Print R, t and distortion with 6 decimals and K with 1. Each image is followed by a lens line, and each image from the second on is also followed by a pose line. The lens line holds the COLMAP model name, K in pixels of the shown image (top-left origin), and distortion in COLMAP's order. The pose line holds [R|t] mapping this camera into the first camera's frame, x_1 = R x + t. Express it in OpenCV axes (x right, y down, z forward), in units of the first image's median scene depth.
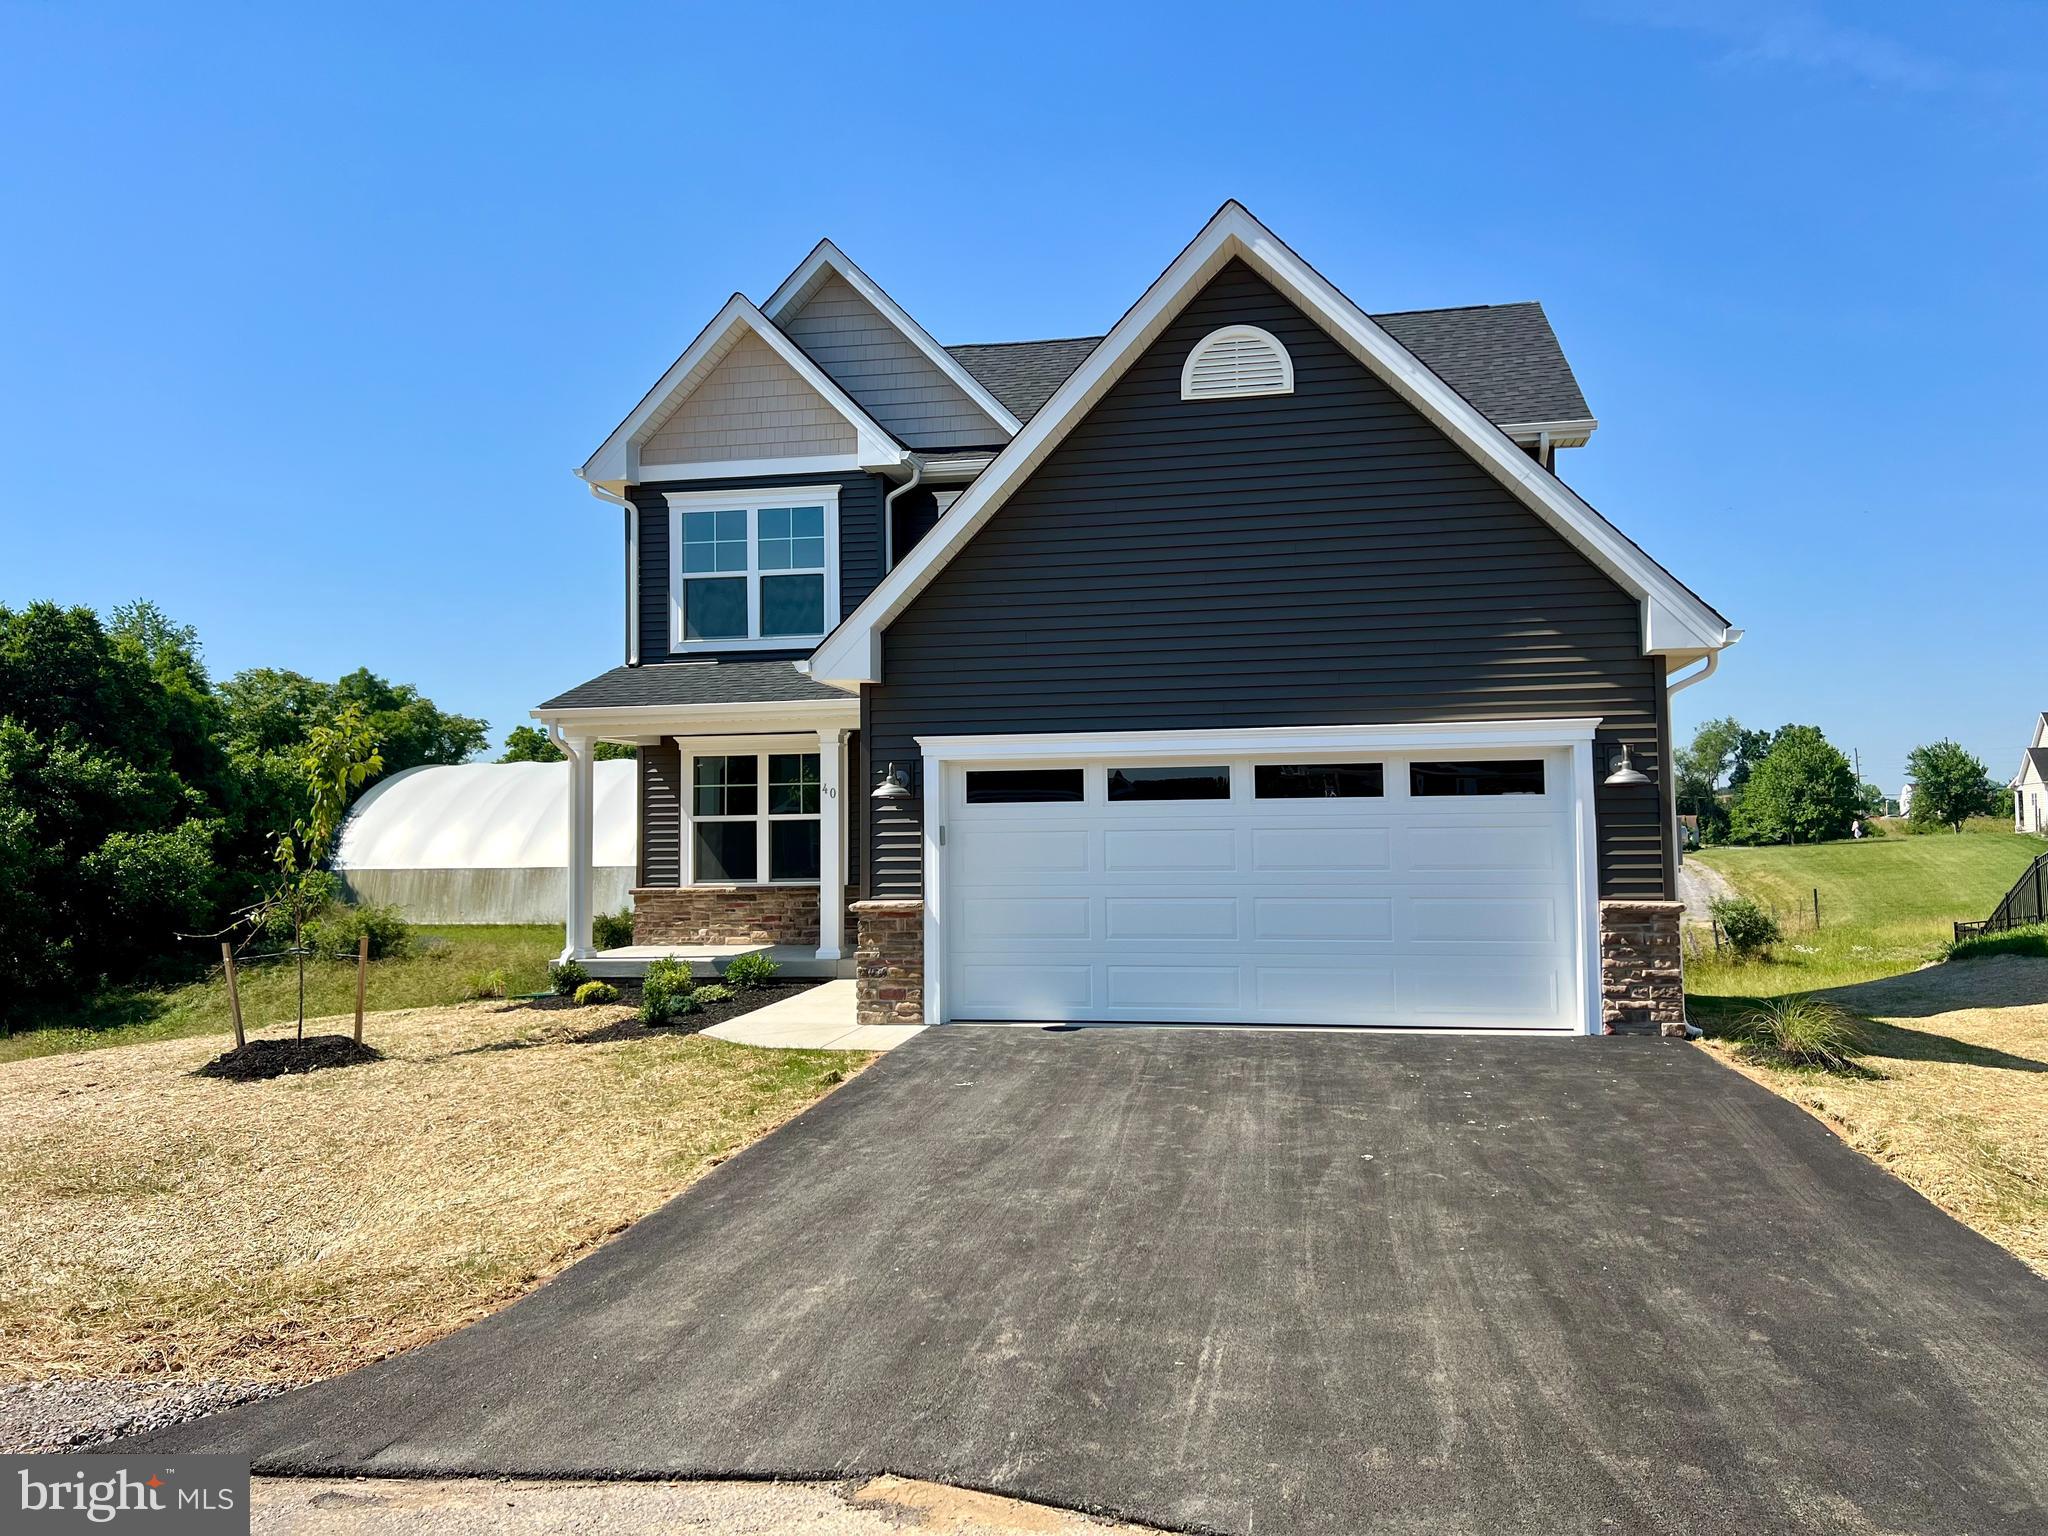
lens RADIAL K [[1545.8, 0, 1041.7], [0, 1545.8, 761.6], [0, 0, 1]] dist [0.054506, -0.061478]
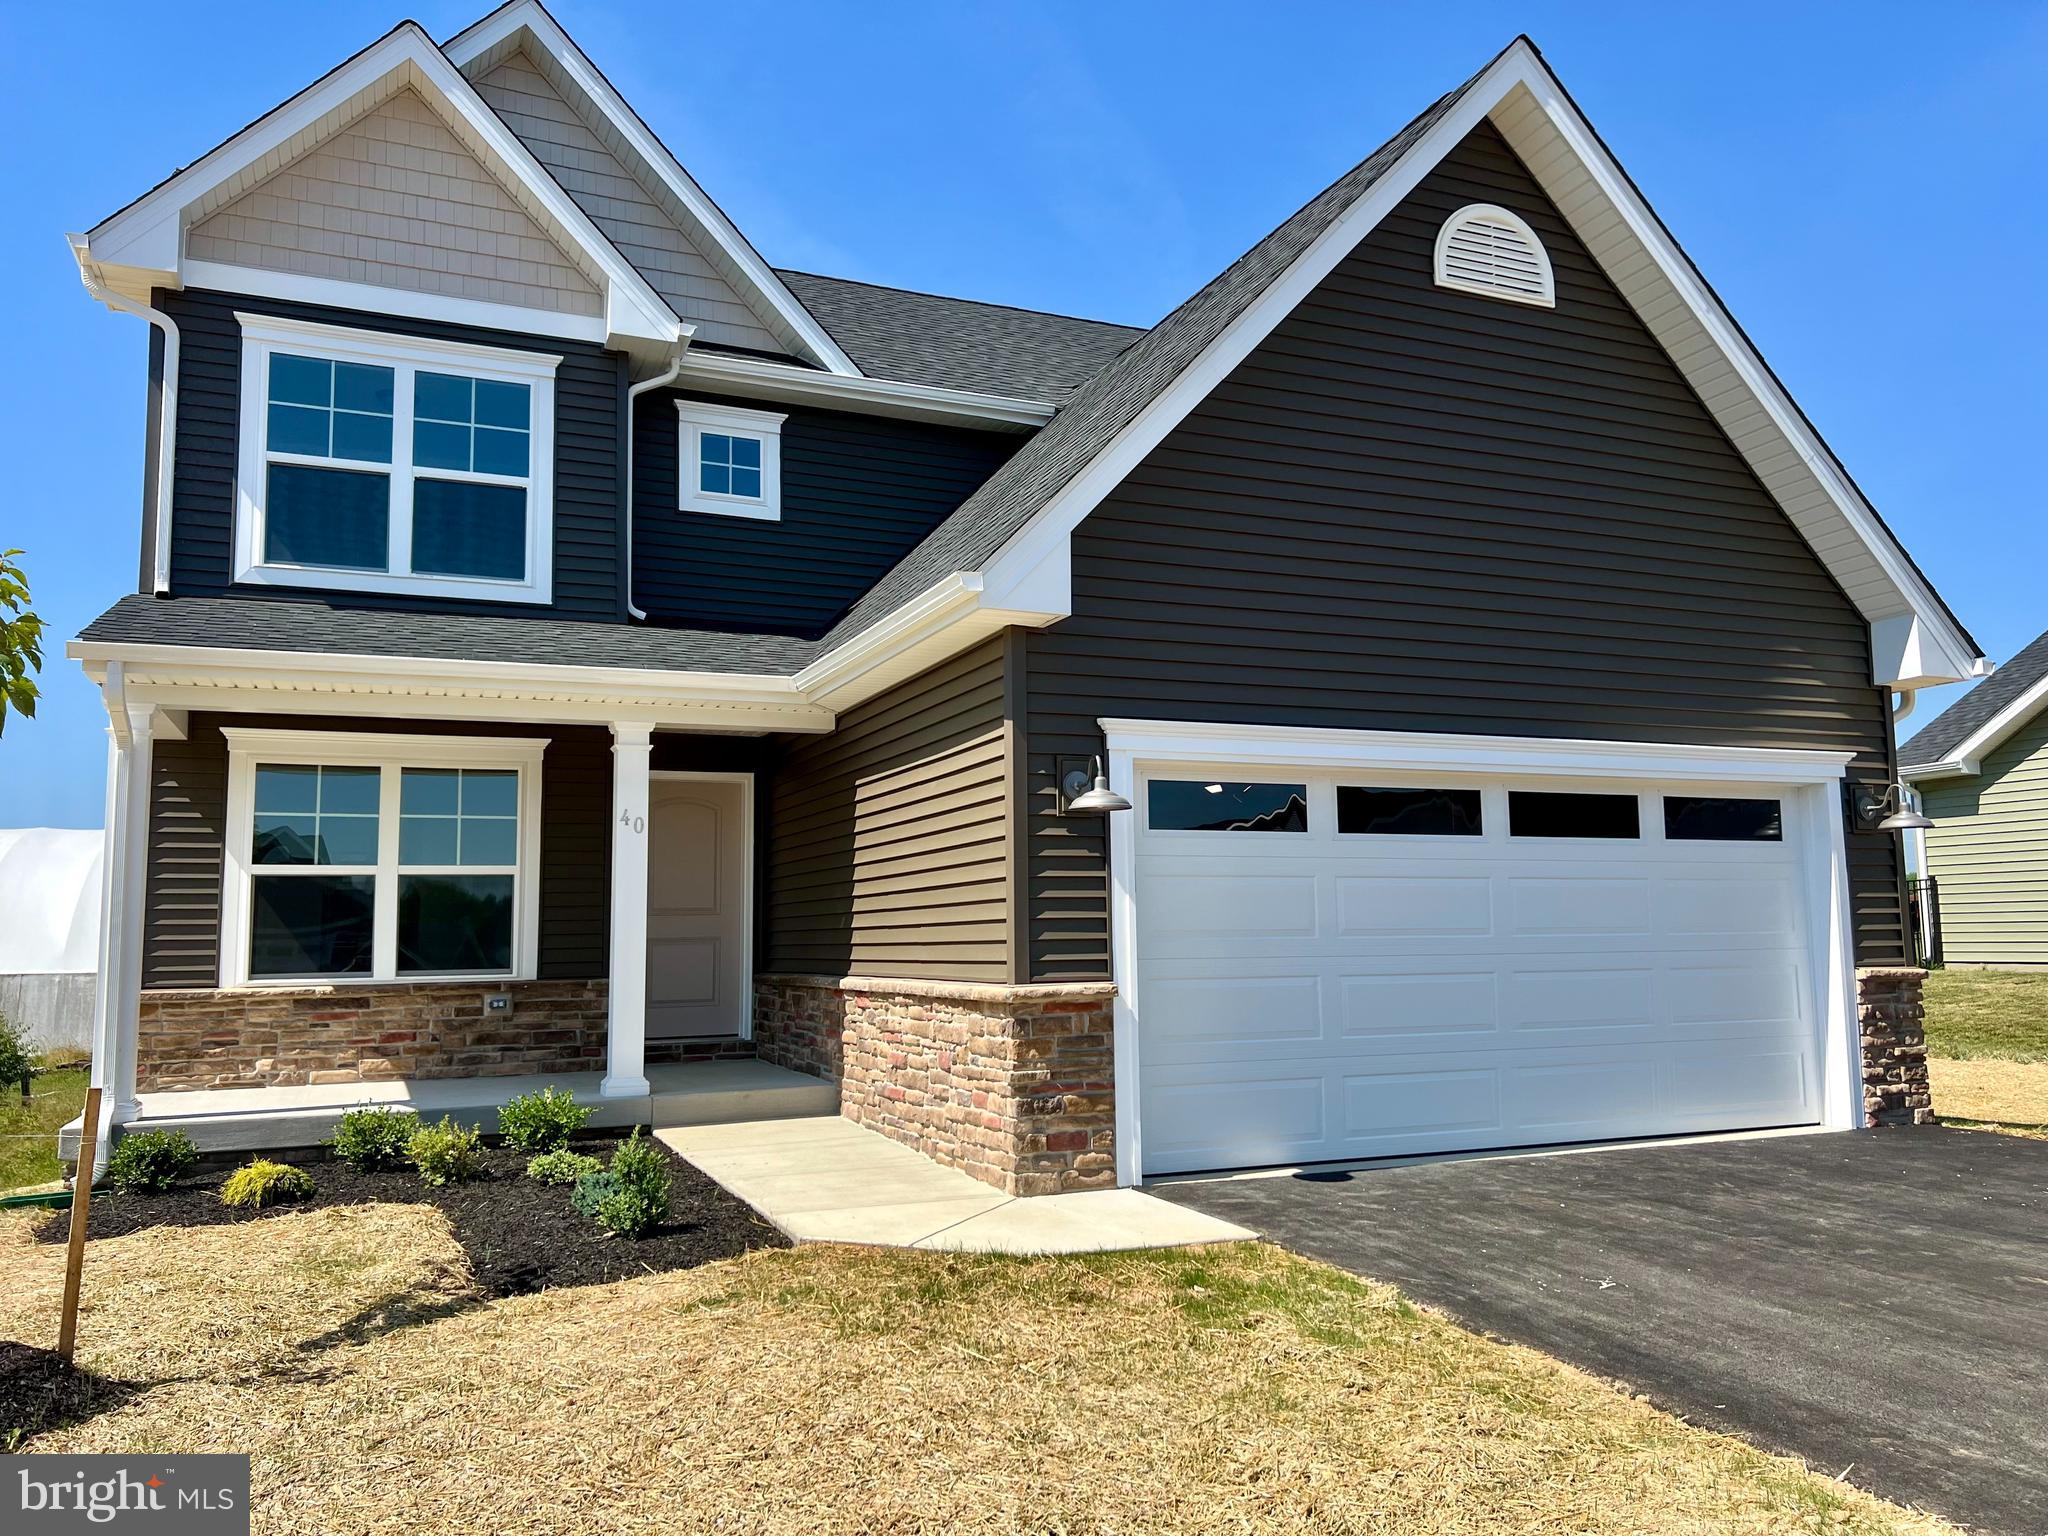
lens RADIAL K [[1545.8, 0, 1022.3], [0, 1545.8, 767.2], [0, 0, 1]] dist [0.054506, -0.061478]
pose [[0.824976, 0.062823, 0.561665, -0.454463], [-0.024617, 0.996854, -0.075343, 0.051112], [-0.564631, 0.048330, 0.823927, 0.502918]]
